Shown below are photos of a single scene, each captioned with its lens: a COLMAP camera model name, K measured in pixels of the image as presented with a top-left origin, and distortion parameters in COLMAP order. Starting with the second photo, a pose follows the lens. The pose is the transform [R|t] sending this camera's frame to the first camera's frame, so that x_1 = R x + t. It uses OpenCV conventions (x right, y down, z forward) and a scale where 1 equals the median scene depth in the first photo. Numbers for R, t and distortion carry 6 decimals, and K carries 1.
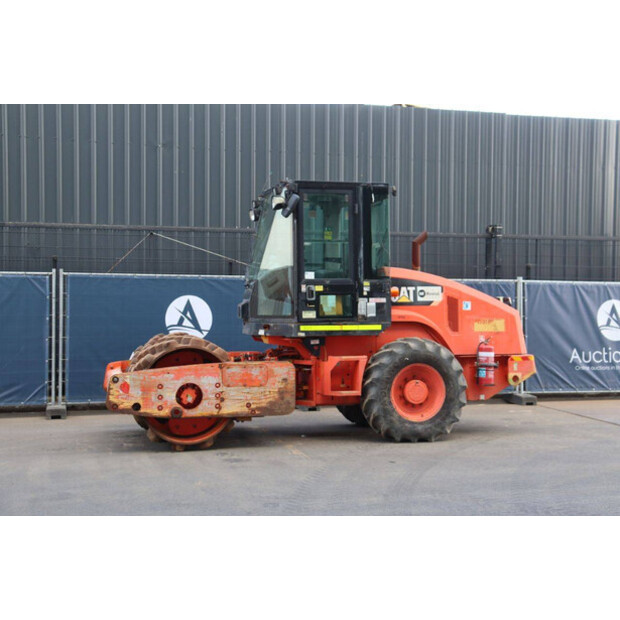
lens RADIAL K [[883.9, 0, 310.0], [0, 883.9, 310.0], [0, 0, 1]] dist [0.034353, 0.130723]
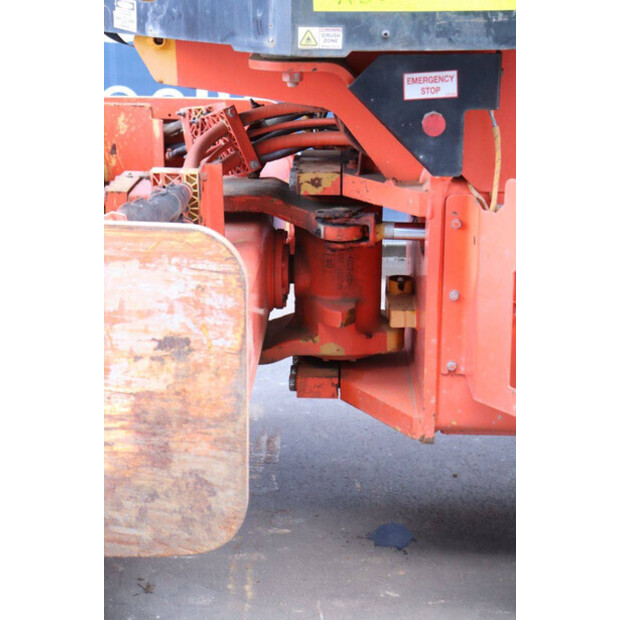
lens RADIAL K [[1227.2, 0, 310.0], [0, 1227.2, 310.0], [0, 0, 1]] dist [0.284563, 0.004668]
pose [[0.960966, 0.078094, -0.265417, 0.047611], [-0.006981, 0.965875, 0.258915, 0.016983], [0.276579, -0.246956, 0.928718, 0.769664]]
